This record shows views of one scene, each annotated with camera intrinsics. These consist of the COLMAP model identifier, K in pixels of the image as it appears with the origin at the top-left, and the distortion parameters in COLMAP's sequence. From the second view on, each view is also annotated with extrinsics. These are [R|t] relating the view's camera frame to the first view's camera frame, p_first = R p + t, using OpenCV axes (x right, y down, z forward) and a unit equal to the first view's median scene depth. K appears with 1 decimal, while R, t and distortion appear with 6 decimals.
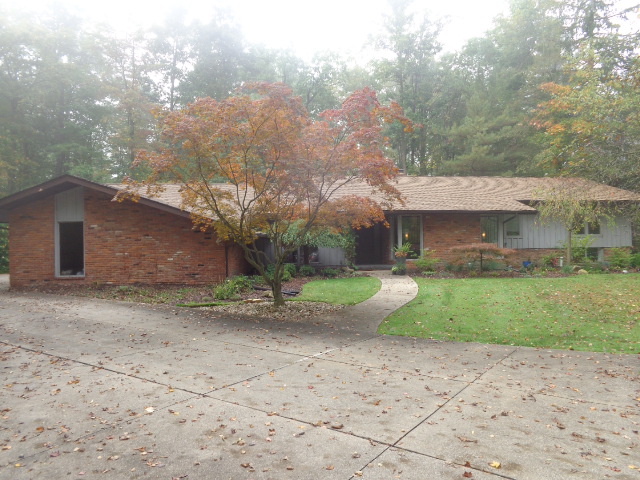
lens RADIAL K [[477.9, 0, 320.0], [0, 477.9, 240.0], [0, 0, 1]] dist [0.004573, 0.001714]
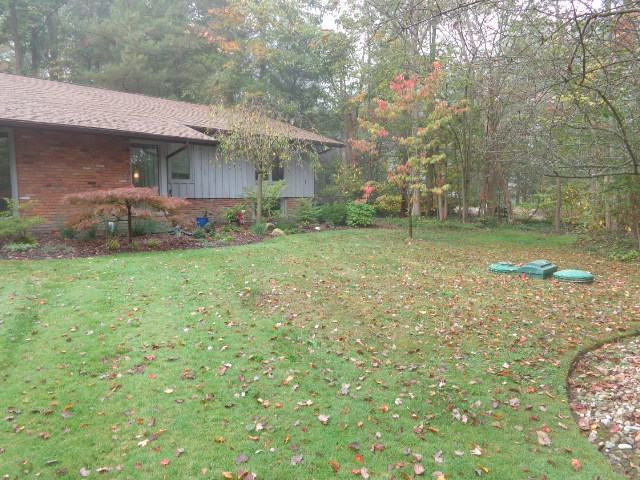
lens RADIAL K [[477.9, 0, 320.0], [0, 477.9, 240.0], [0, 0, 1]] dist [0.004573, 0.001714]
pose [[0.780354, -0.046348, 0.623618, 0.160032], [-0.019888, 0.994906, 0.098830, 0.007247], [-0.625021, -0.089525, 0.775457, 0.421933]]
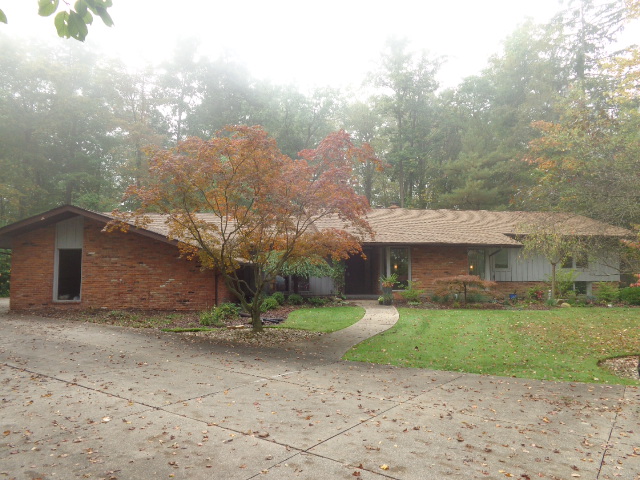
lens RADIAL K [[477.9, 0, 320.0], [0, 477.9, 240.0], [0, 0, 1]] dist [0.004573, 0.001714]
pose [[0.999745, 0.014968, -0.016906, 0.040446], [-0.015969, 0.998024, -0.060770, -0.001864], [0.015963, 0.061024, 0.998009, -0.036922]]
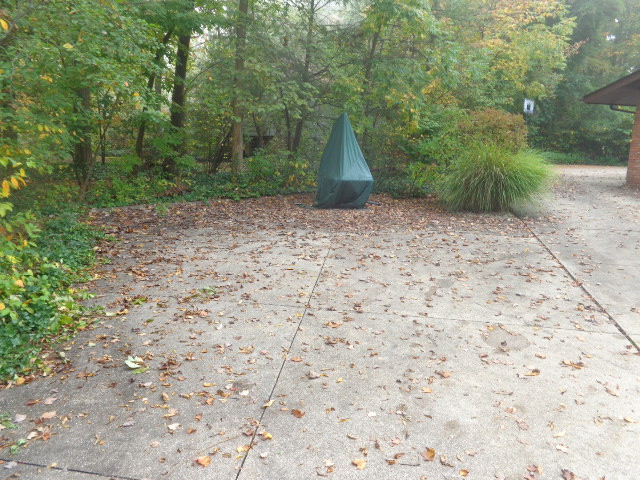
lens RADIAL K [[477.9, 0, 320.0], [0, 477.9, 240.0], [0, 0, 1]] dist [0.004573, 0.001714]
pose [[0.366769, 0.232638, -0.900755, -0.041202], [-0.027654, 0.970528, 0.239398, 0.005656], [0.929901, -0.062894, 0.362393, 0.153221]]
